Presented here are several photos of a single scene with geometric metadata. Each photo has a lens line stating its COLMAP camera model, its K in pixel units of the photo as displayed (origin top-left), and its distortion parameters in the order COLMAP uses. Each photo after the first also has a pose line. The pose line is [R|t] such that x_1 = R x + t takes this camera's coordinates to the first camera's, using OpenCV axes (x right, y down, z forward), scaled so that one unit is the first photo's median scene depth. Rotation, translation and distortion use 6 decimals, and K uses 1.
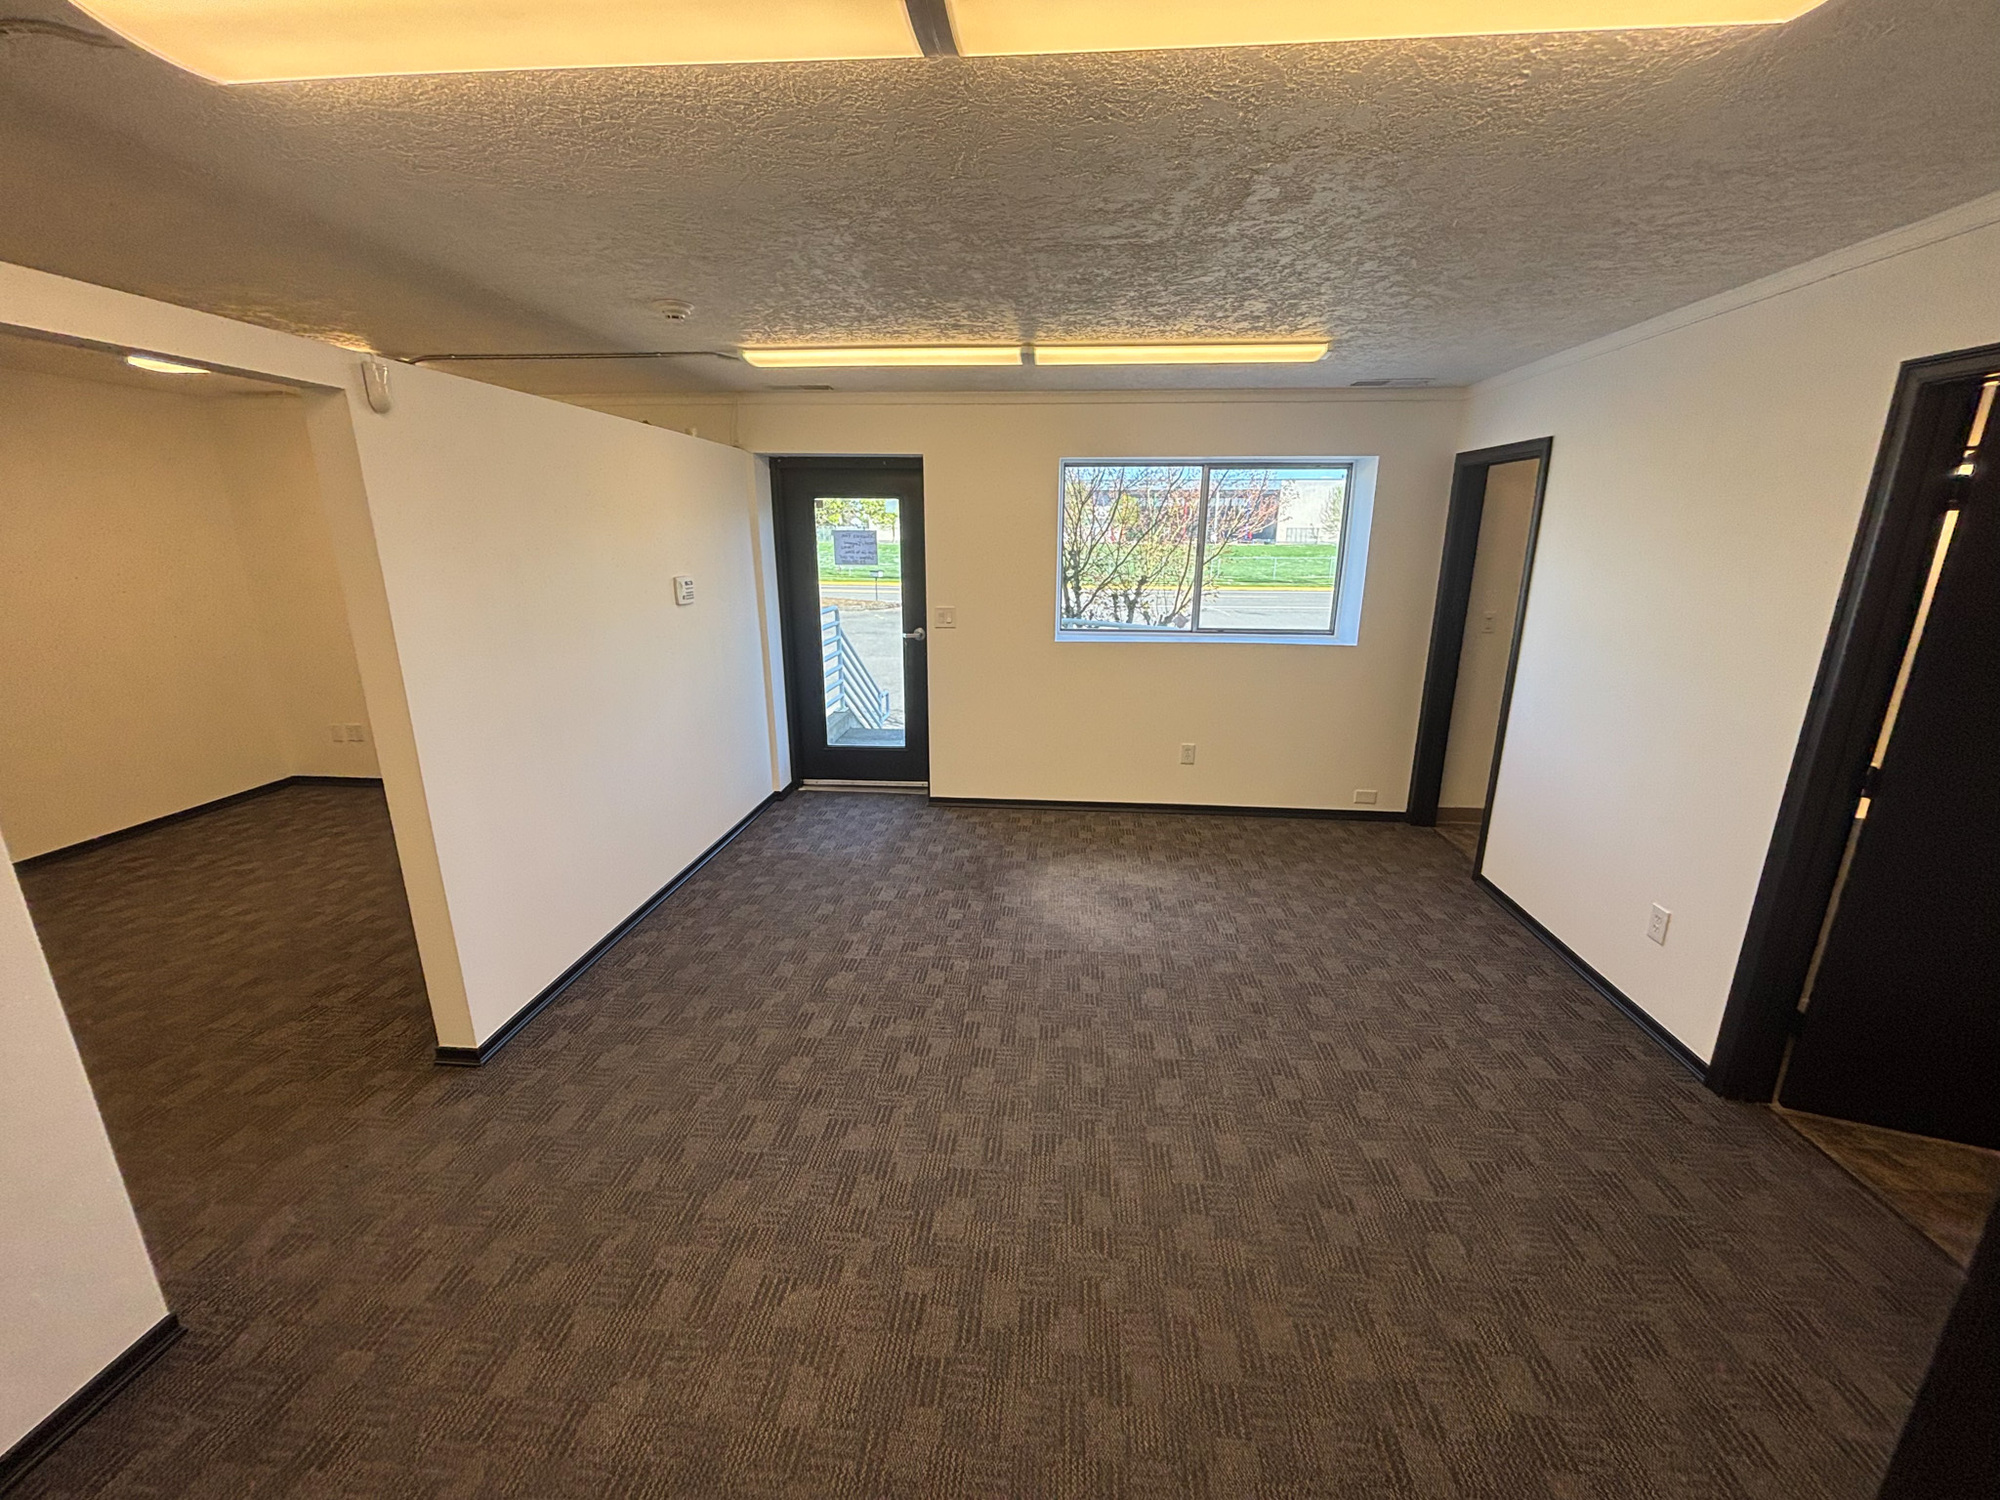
lens RADIAL K [[795.6, 0, 991.3], [0, 795.6, 749.2], [0, 0, 1]] dist [0.000552, -0.000021]
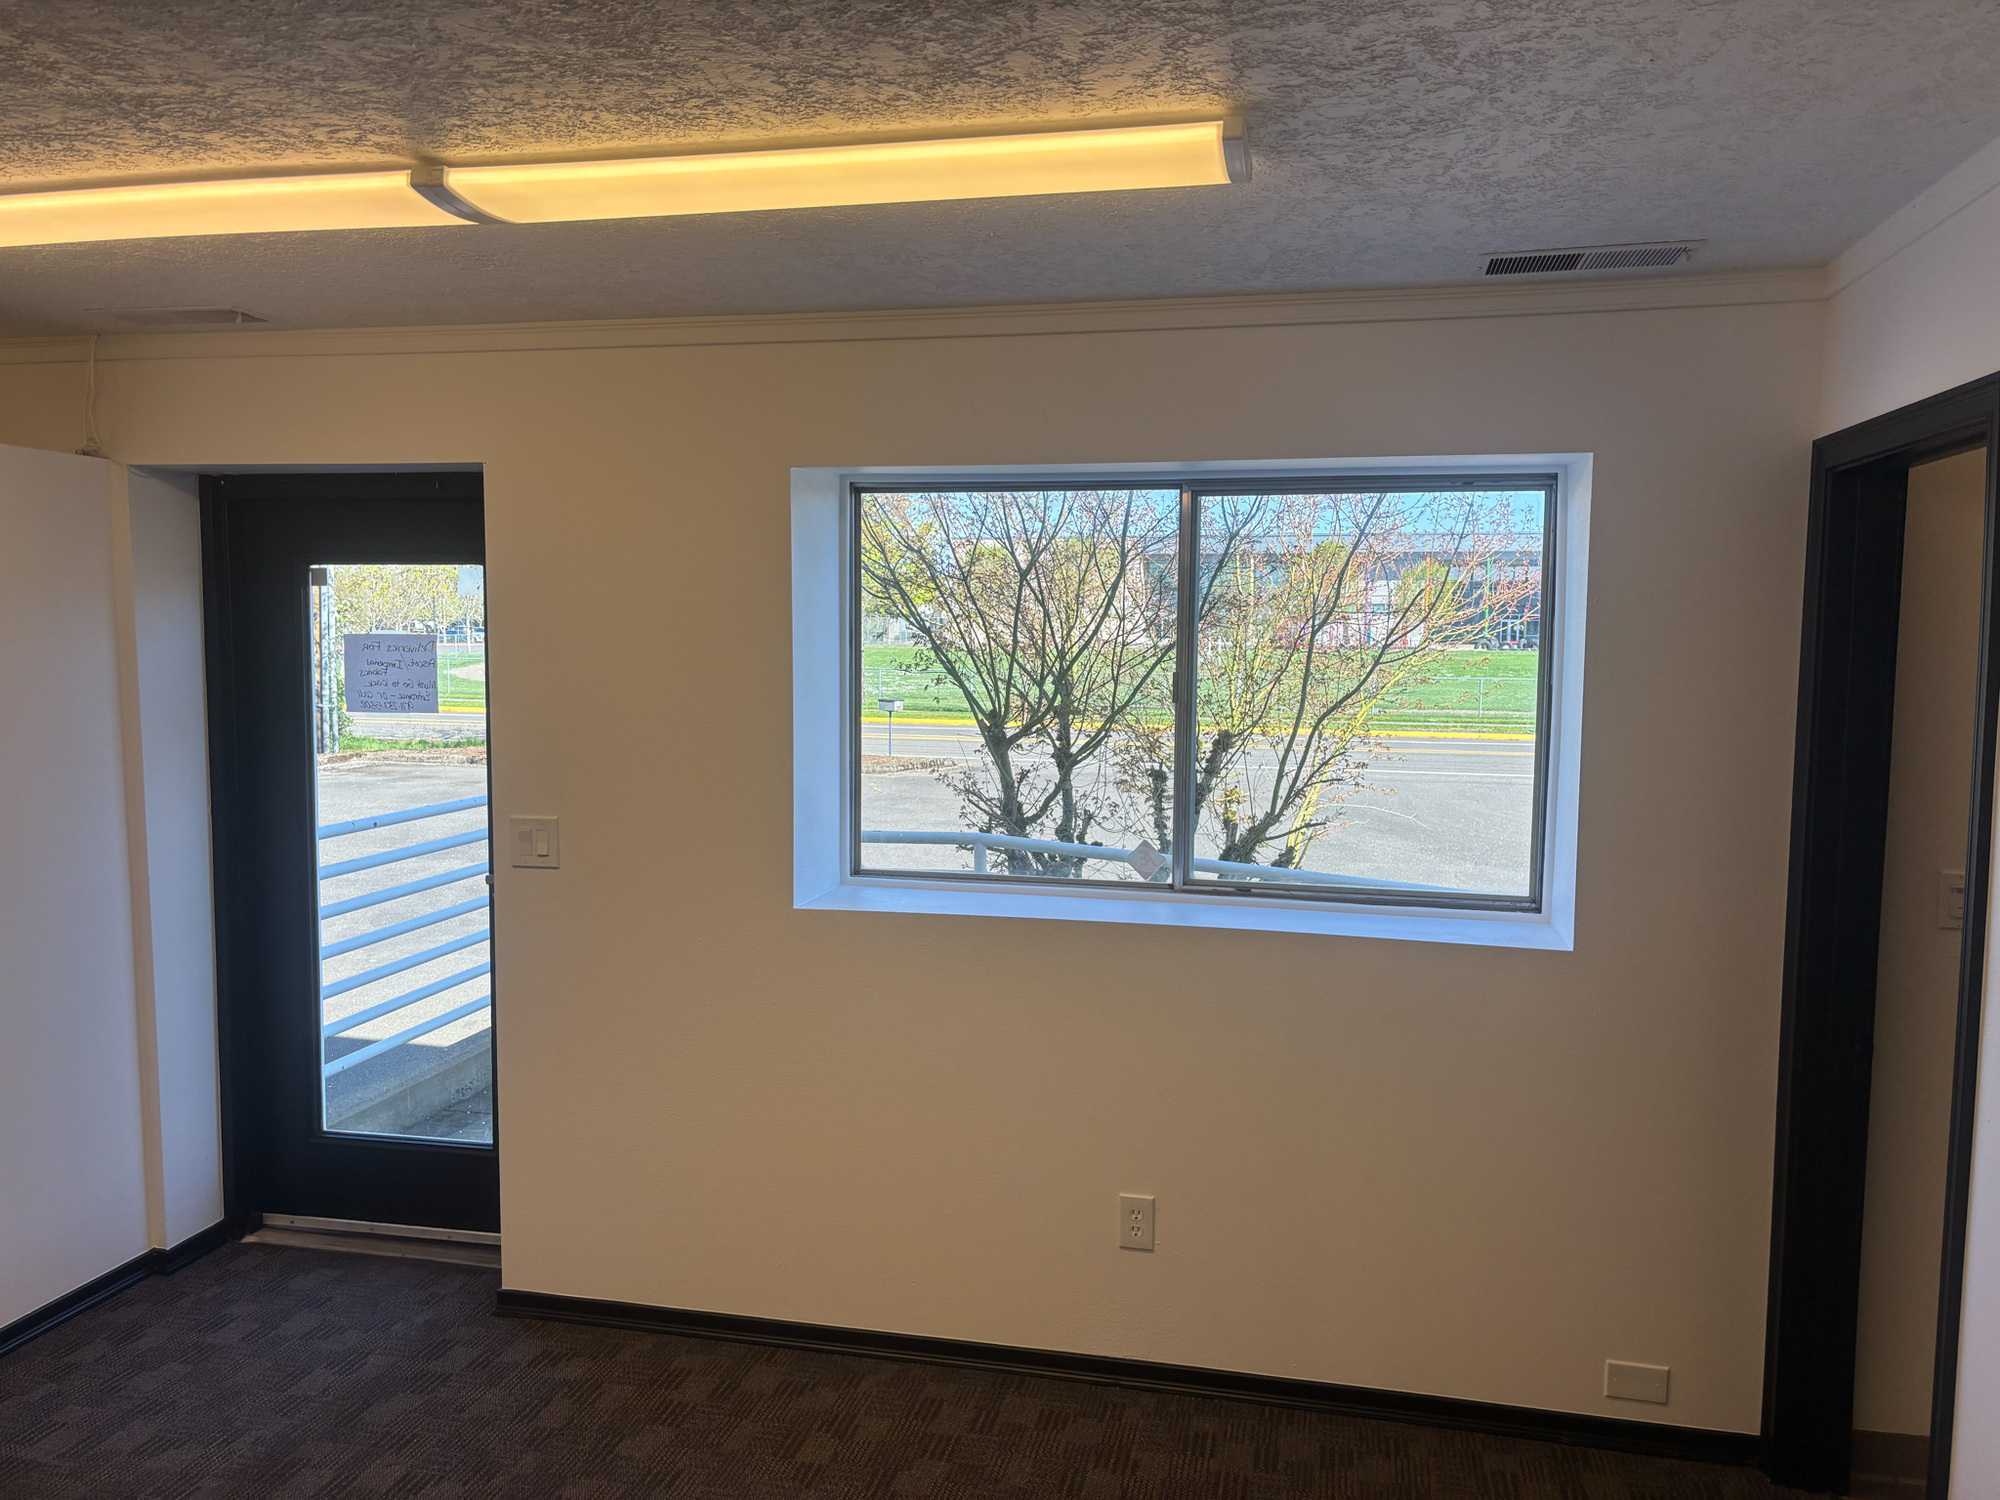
lens RADIAL K [[1494.2, 0, 984.7], [0, 1494.2, 747.8], [0, 0, 1]] dist [-0.006962, -0.005287]
pose [[0.991482, 0.013823, -0.129505, 0.263454], [-0.037442, 0.982628, -0.181768, -0.082337], [0.124743, 0.185069, 0.974776, 0.269368]]
